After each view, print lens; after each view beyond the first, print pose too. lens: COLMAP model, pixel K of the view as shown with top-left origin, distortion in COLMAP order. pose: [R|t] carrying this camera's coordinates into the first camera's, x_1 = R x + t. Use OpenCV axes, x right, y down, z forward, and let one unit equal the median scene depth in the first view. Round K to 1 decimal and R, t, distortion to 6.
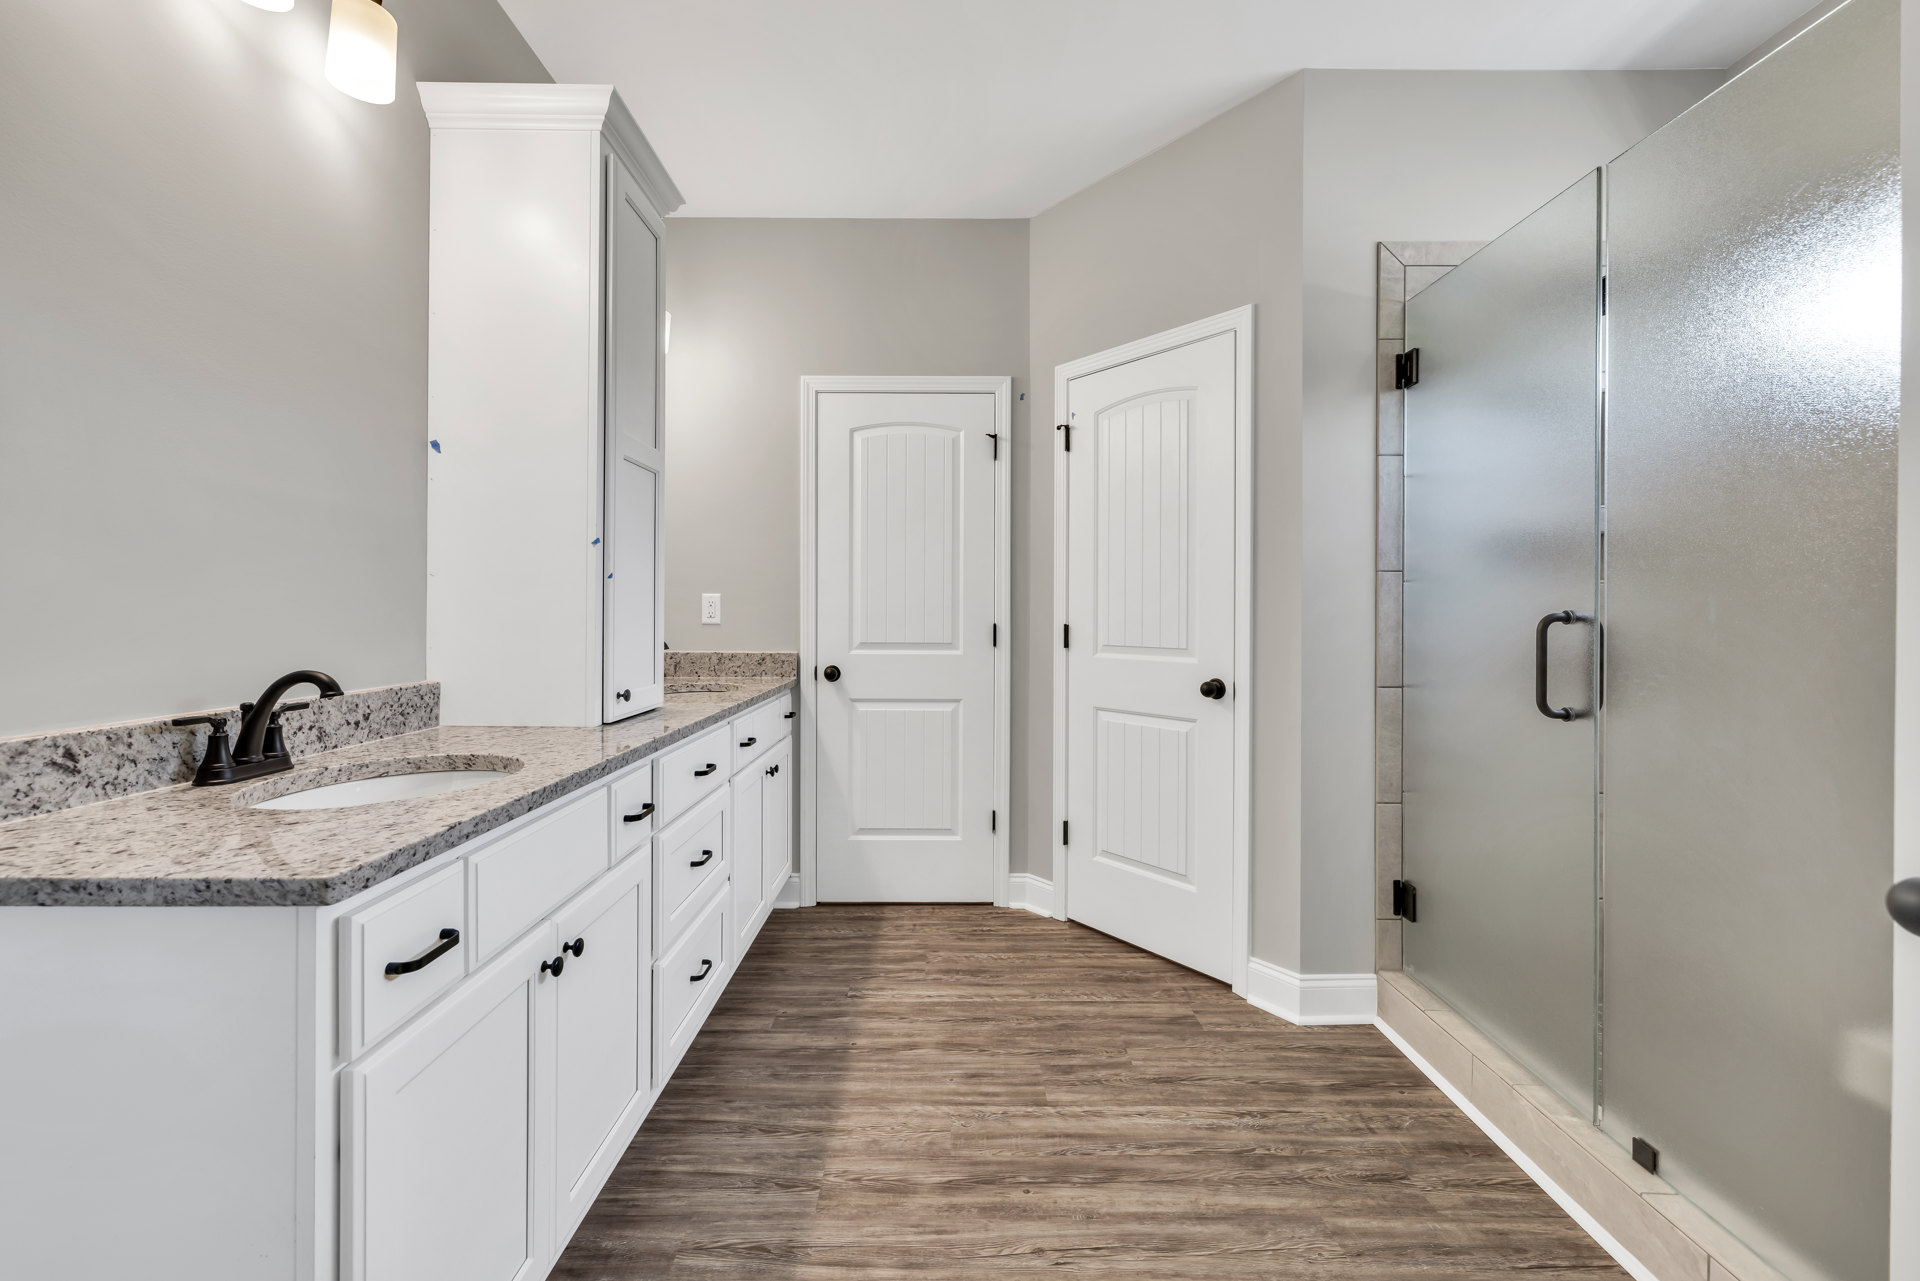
lens RADIAL K [[777.6, 0, 960.4], [0, 777.6, 621.0], [0, 0, 1]] dist [0.000067, 0.000286]
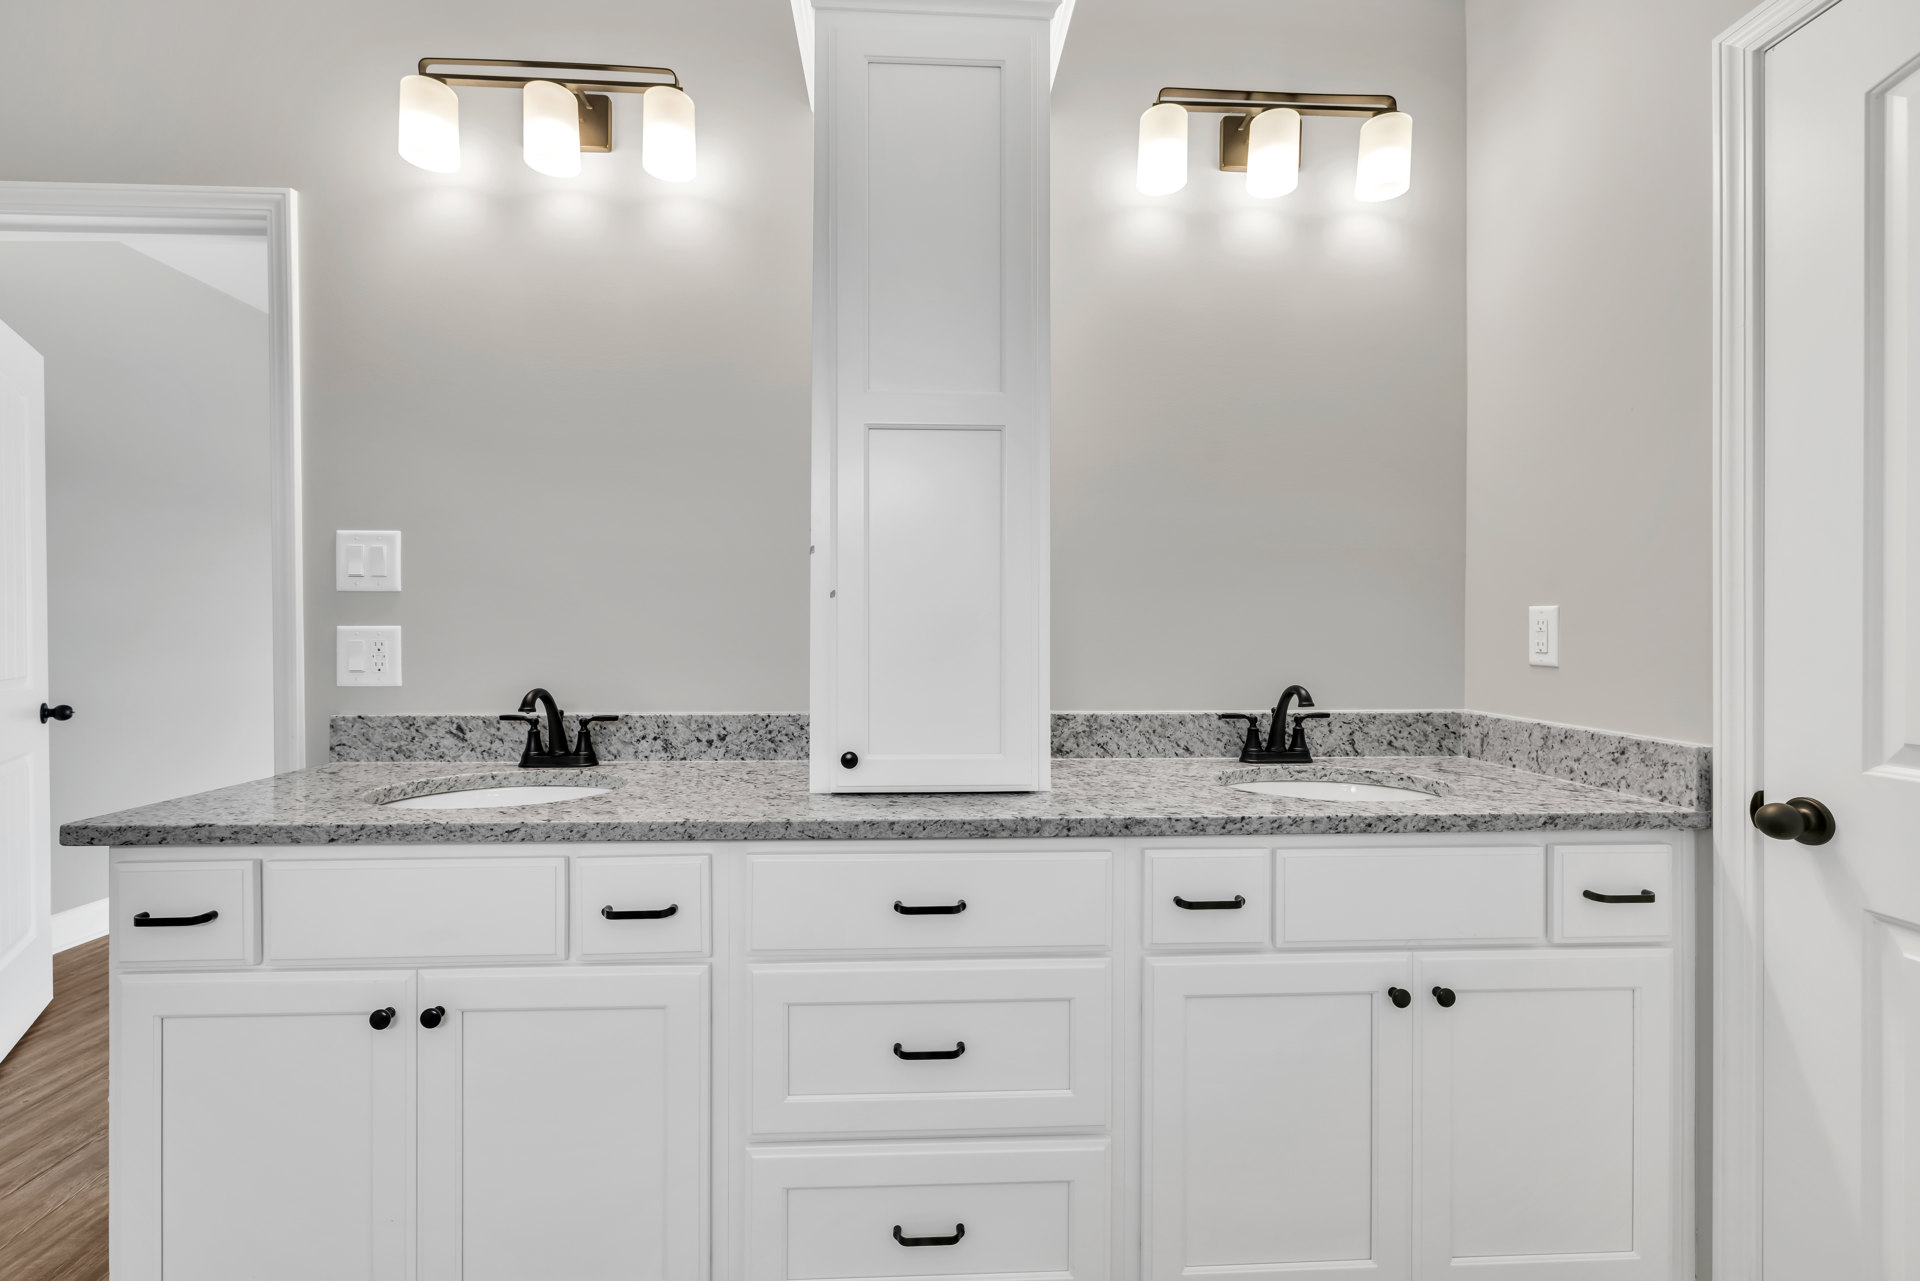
lens RADIAL K [[777.6, 0, 960.4], [0, 777.6, 621.0], [0, 0, 1]] dist [0.000067, 0.000286]
pose [[0.047658, -0.029716, -0.998422, 0.358218], [-0.012955, 0.999455, -0.030365, -0.011631], [0.998780, 0.014382, 0.047247, 1.318959]]
